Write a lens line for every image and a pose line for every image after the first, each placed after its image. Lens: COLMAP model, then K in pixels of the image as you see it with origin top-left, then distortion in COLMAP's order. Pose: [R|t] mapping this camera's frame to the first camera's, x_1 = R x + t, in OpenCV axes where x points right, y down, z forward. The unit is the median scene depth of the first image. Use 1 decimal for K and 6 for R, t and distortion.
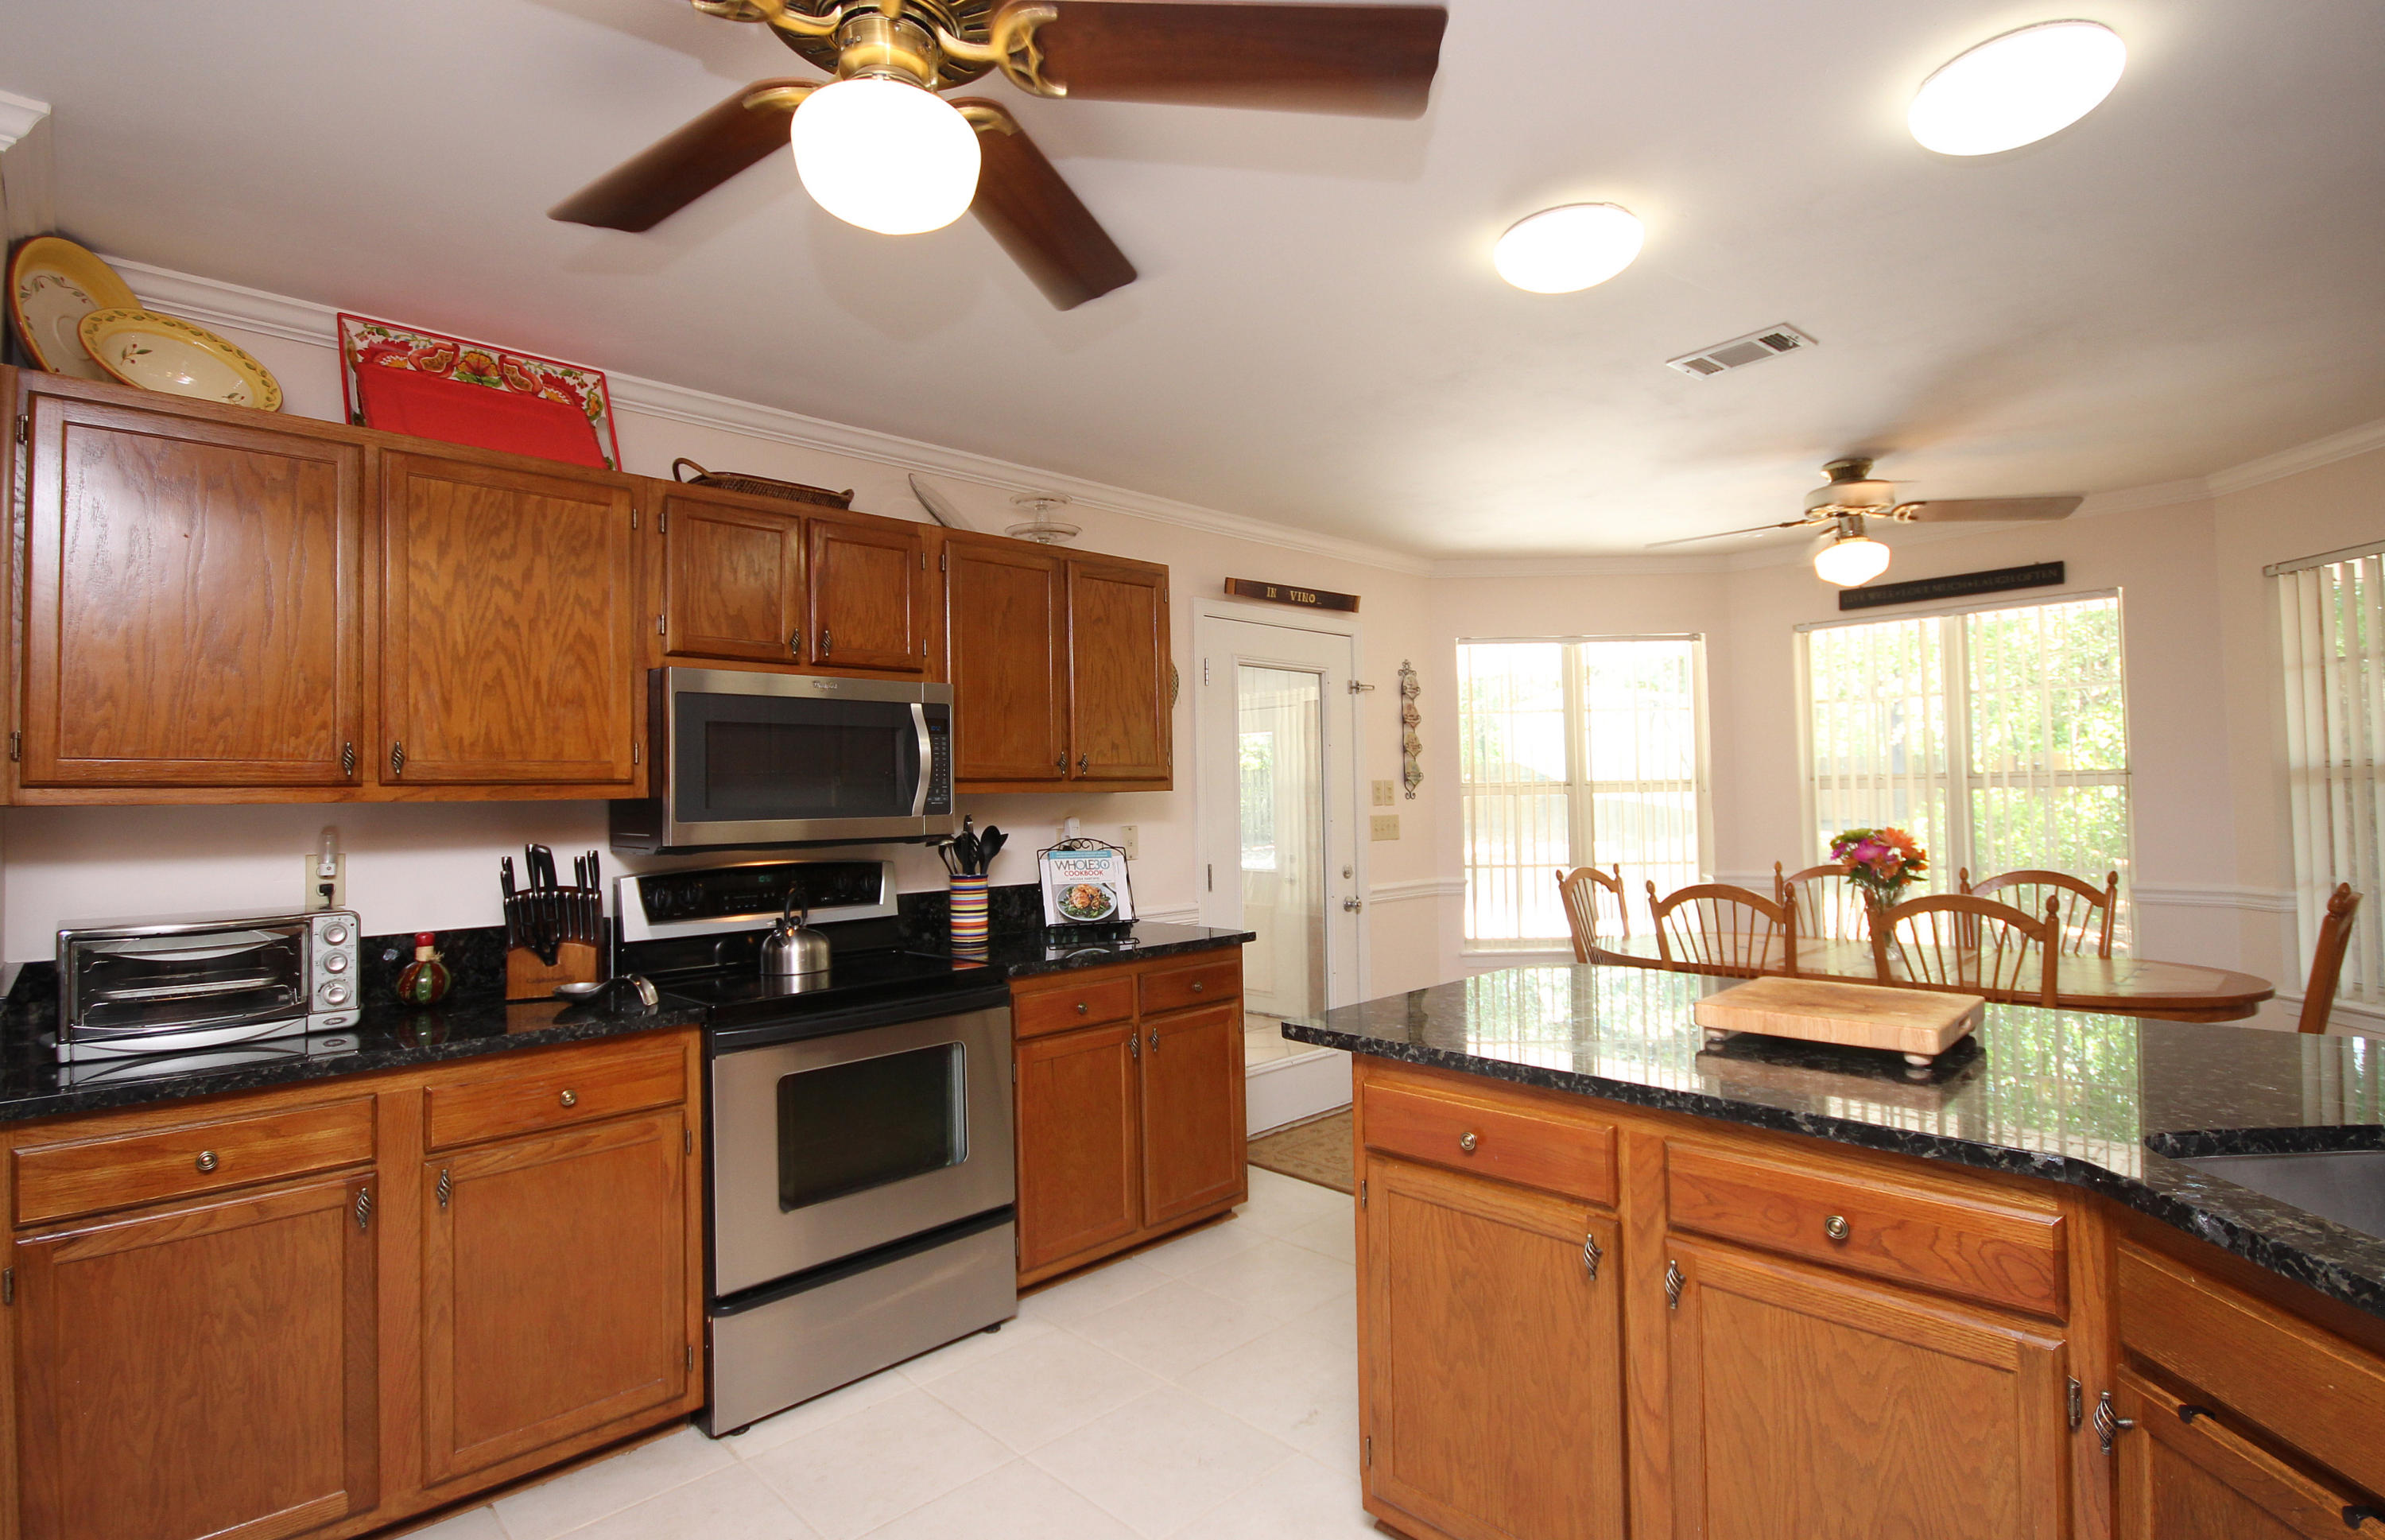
lens RADIAL K [[1127.9, 0, 1214.1], [0, 1127.9, 770.2], [0, 0, 1]] dist [-0.004238, -0.000927]
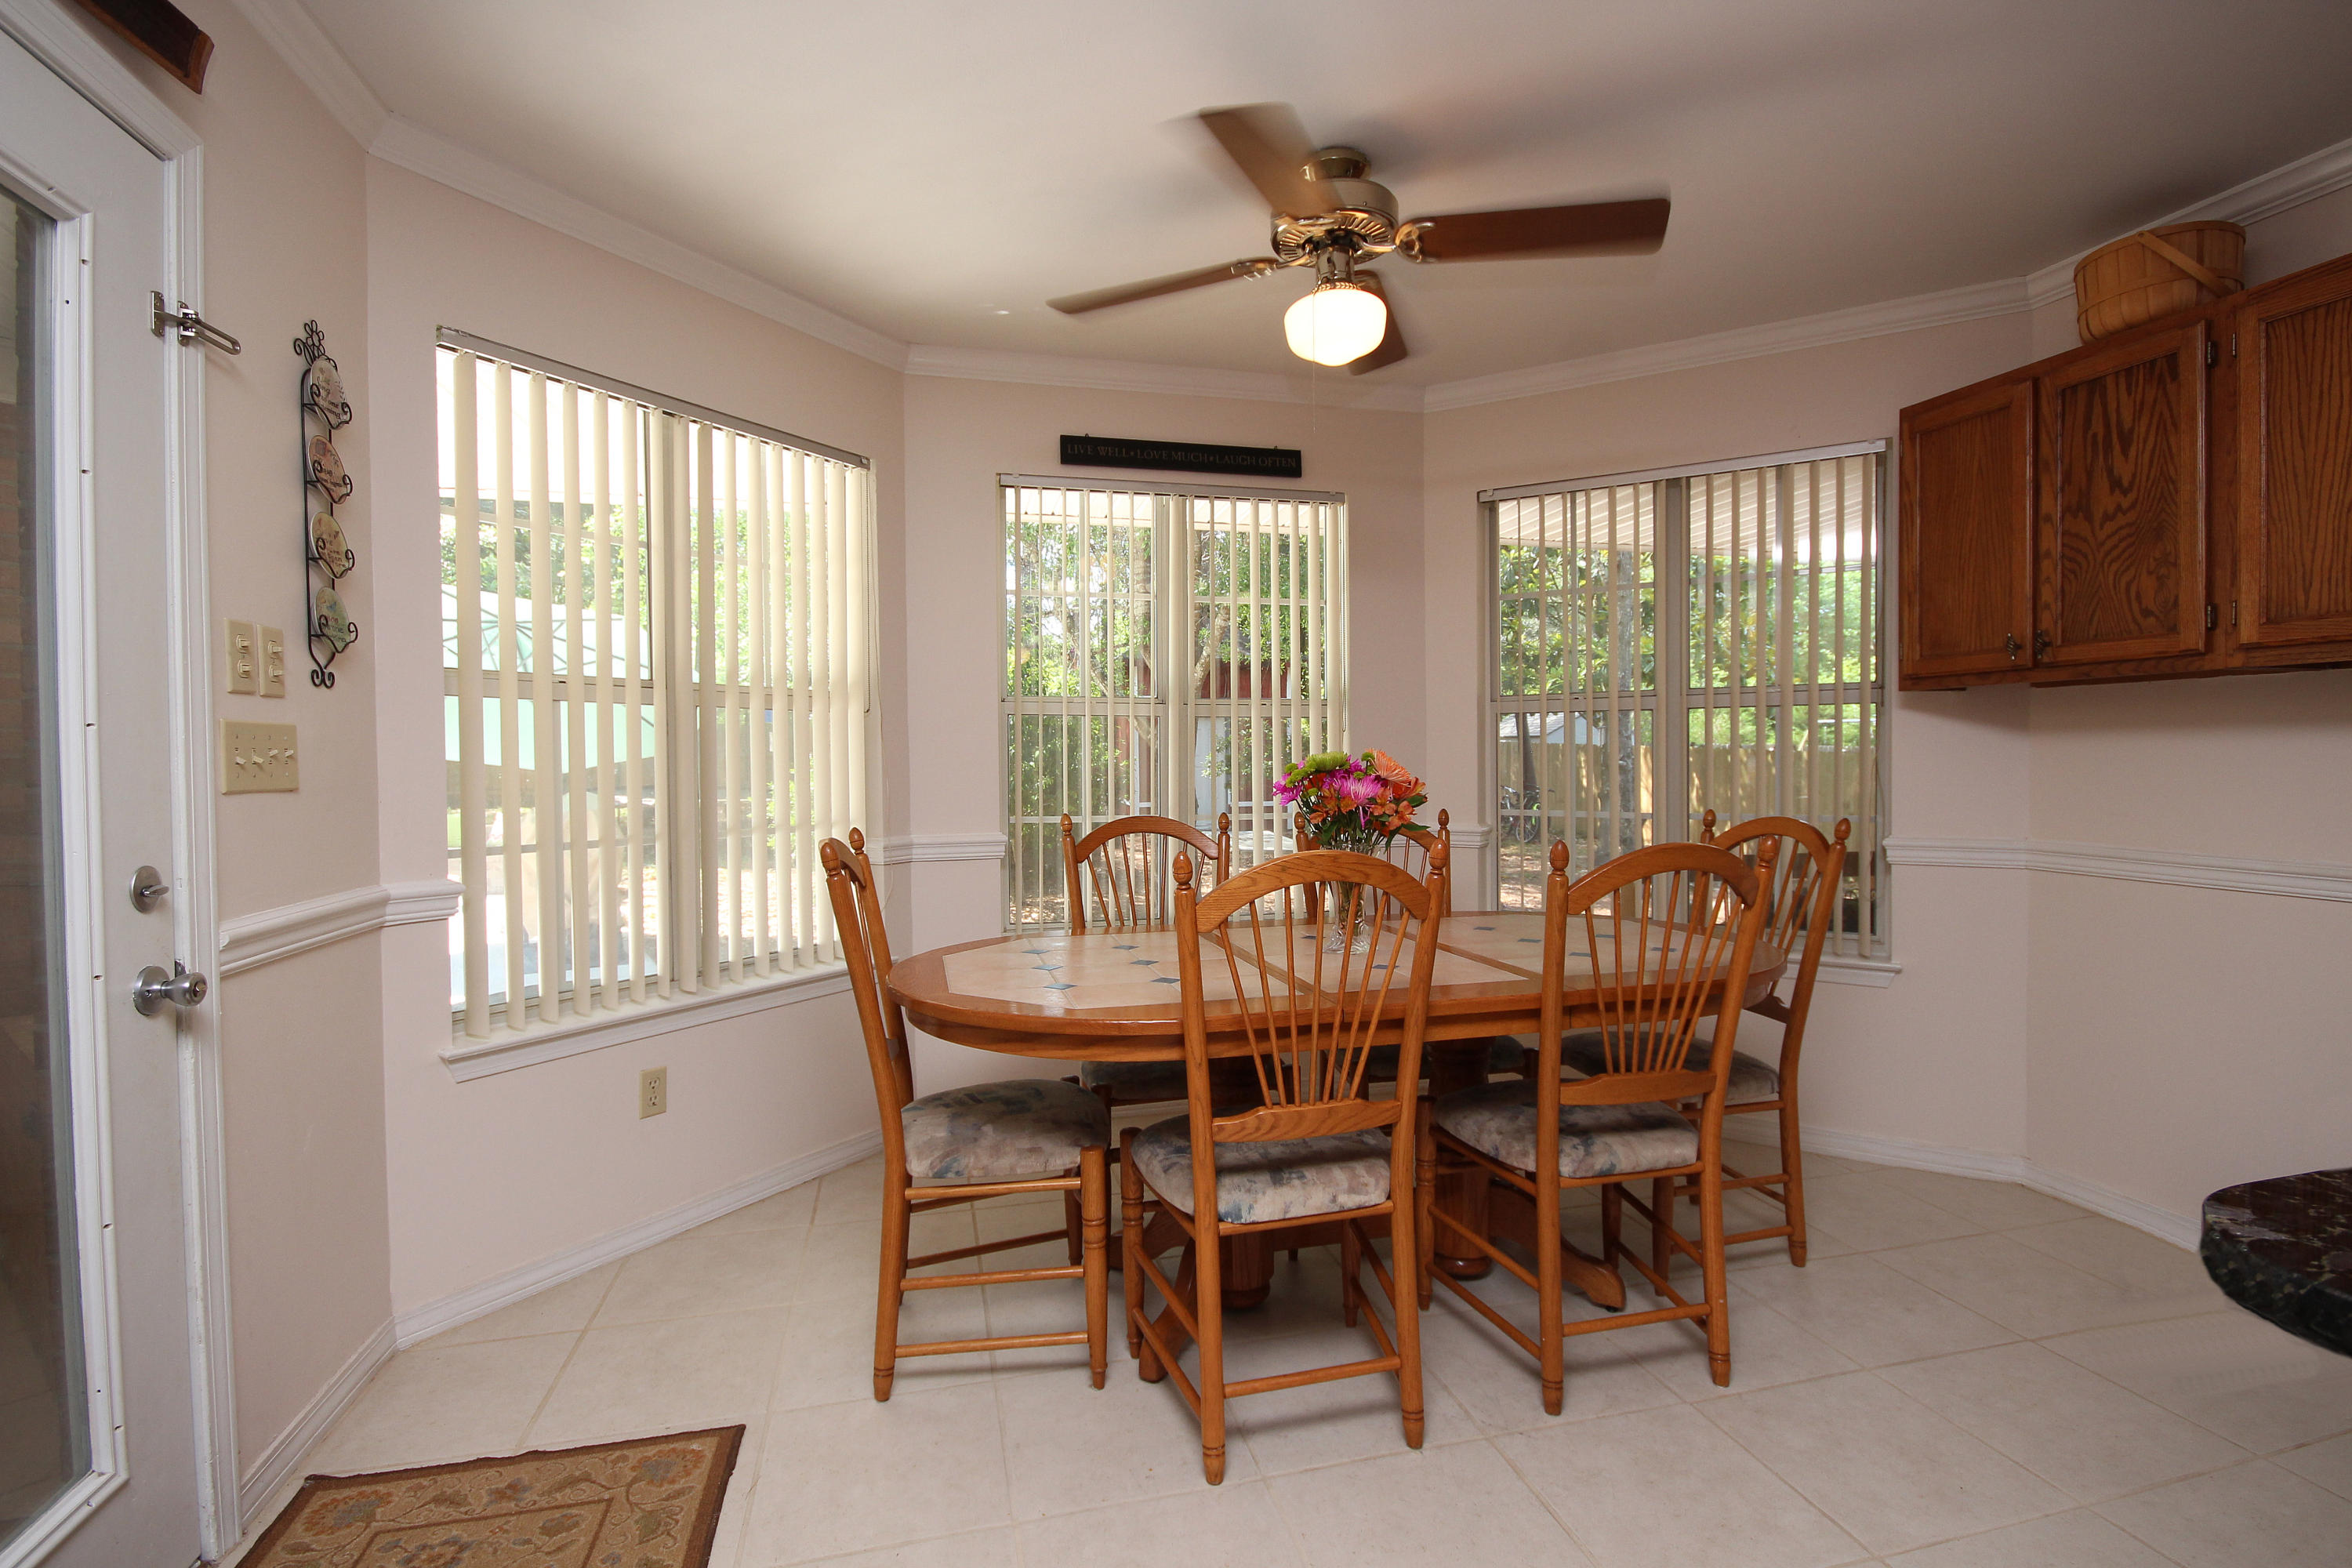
lens RADIAL K [[1086.2, 0, 1171.4], [0, 1086.2, 779.8], [0, 0, 1]] dist [-0.003622, -0.000403]
pose [[0.508796, 0.001610, 0.860886, 0.002730], [-0.024545, 0.999619, 0.012637, 0.057999], [-0.860537, -0.027561, 0.508641, 0.717519]]
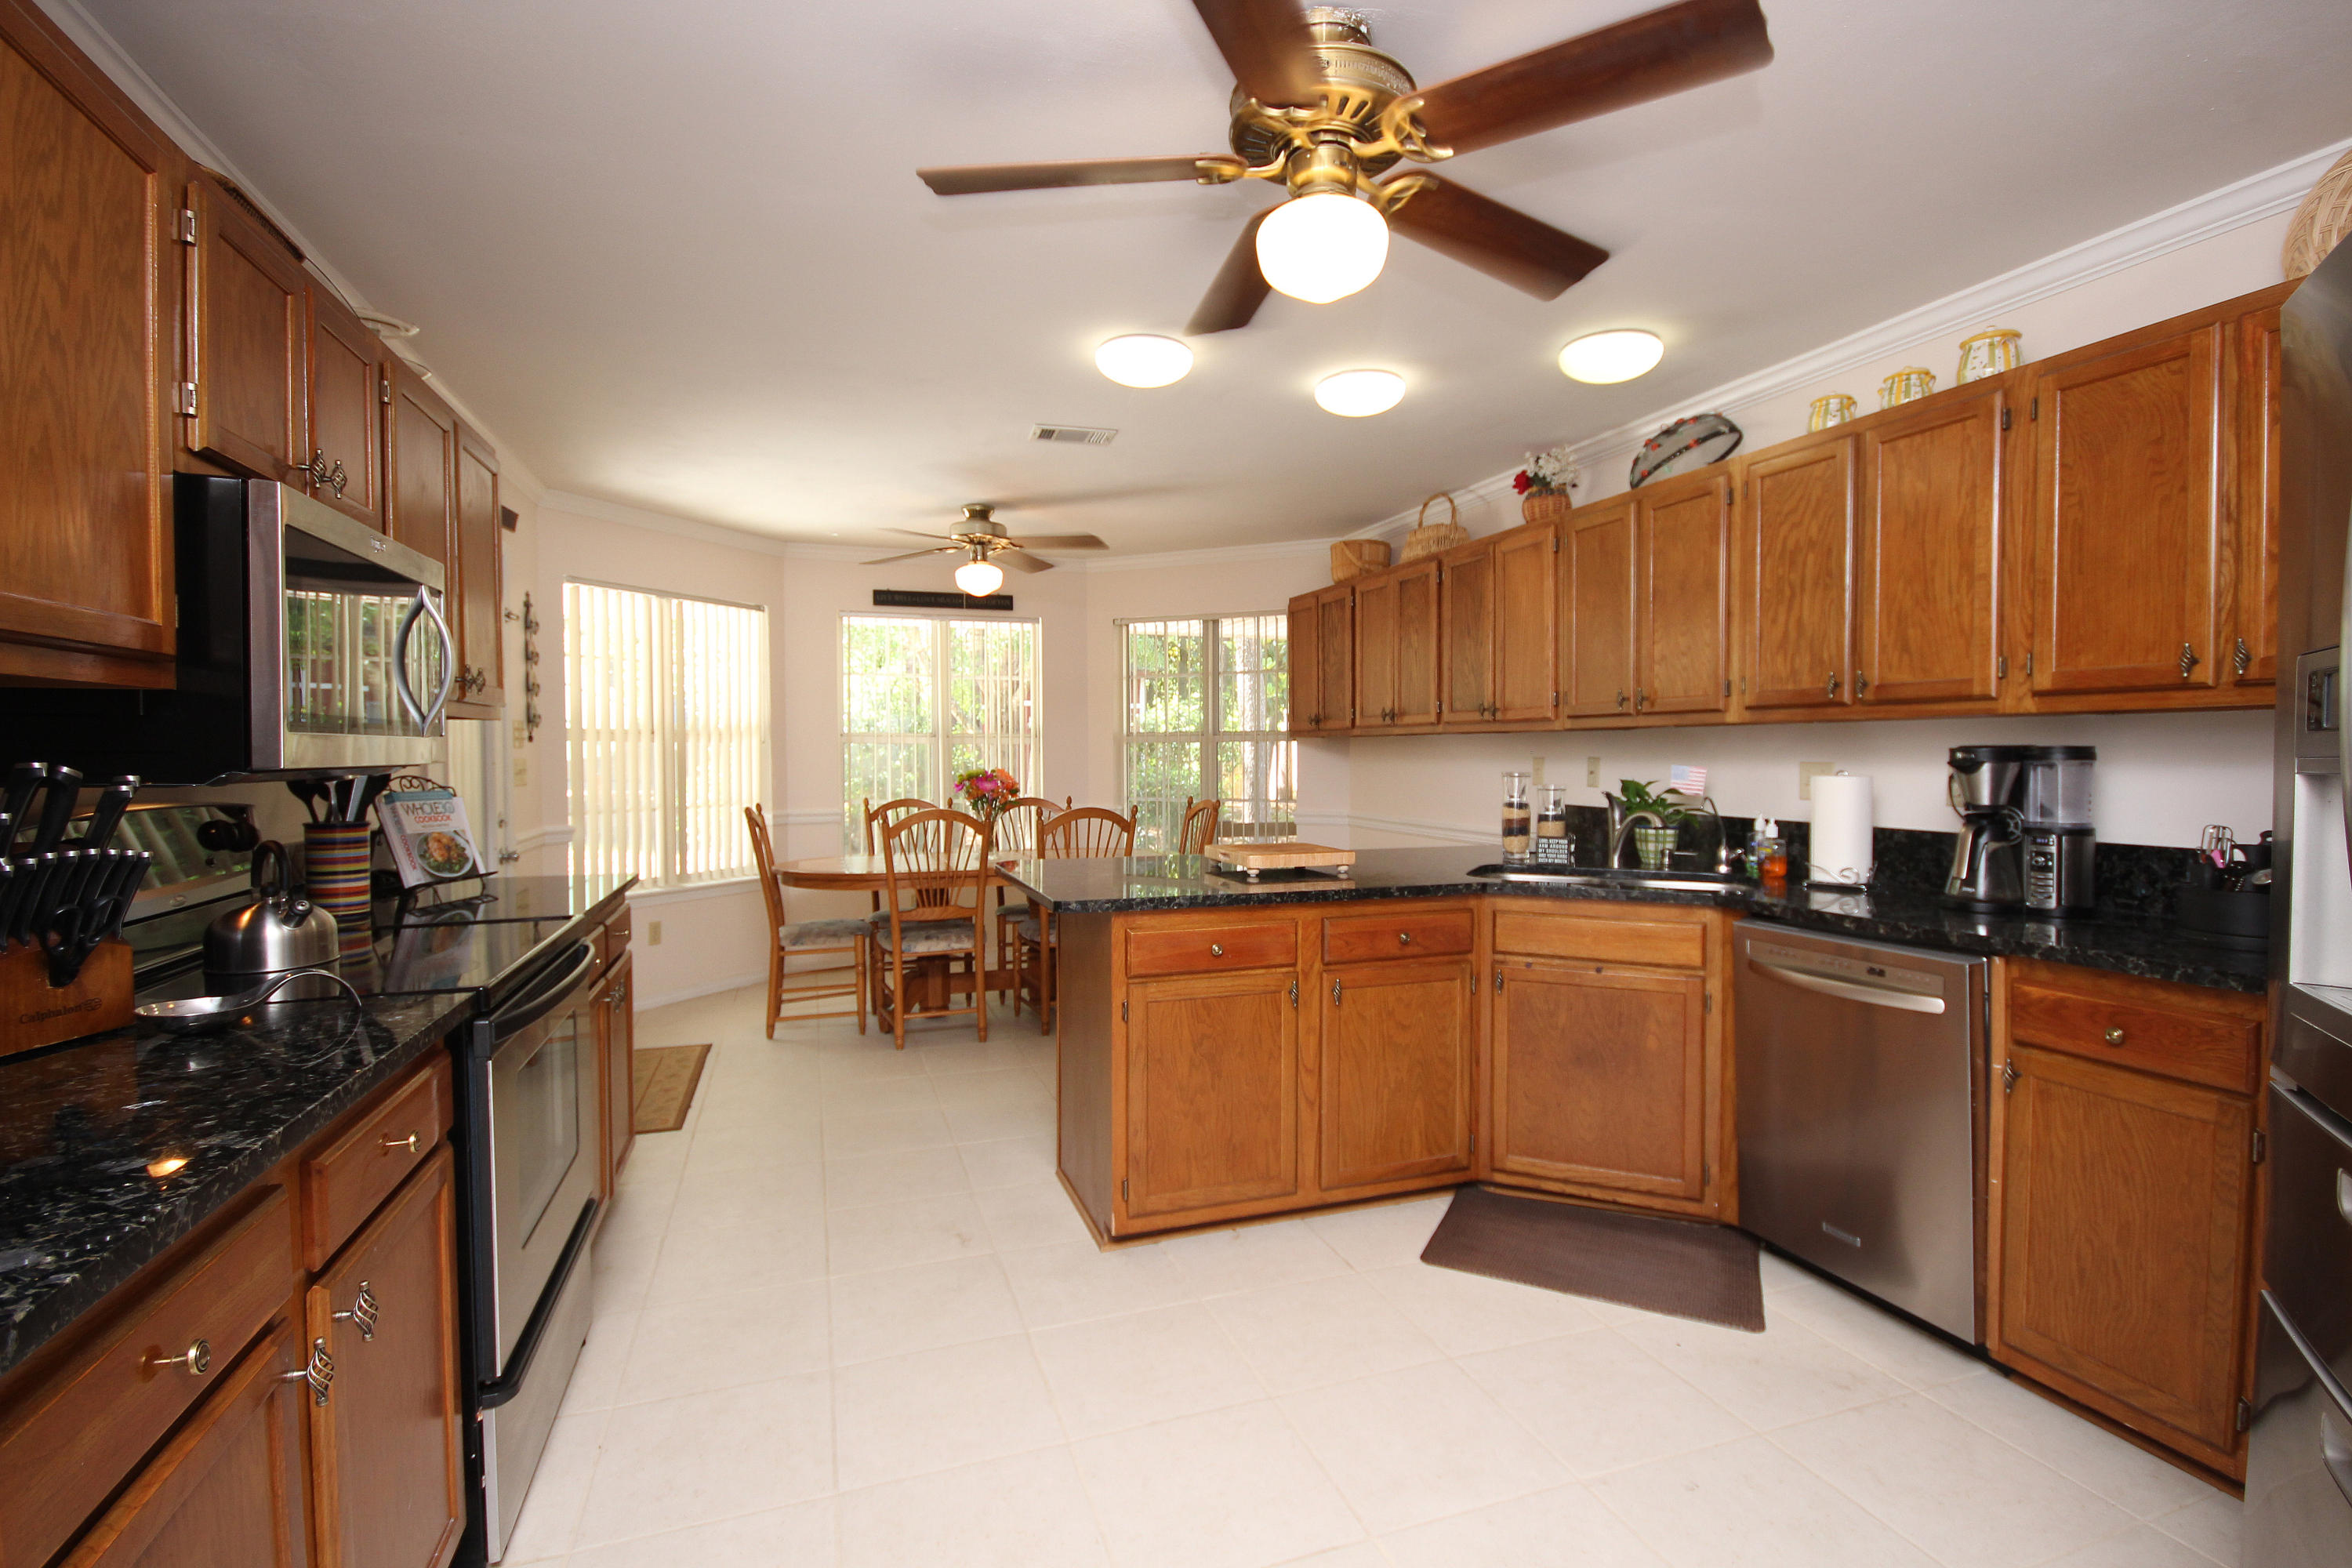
lens RADIAL K [[1086.2, 0, 1165.3], [0, 1086.2, 785.1], [0, 0, 1]] dist [-0.003622, -0.000403]
pose [[0.437531, -0.008721, 0.899161, -0.511219], [-0.030923, 0.999216, 0.024739, 0.028735], [-0.898672, -0.038629, 0.436918, 0.181340]]
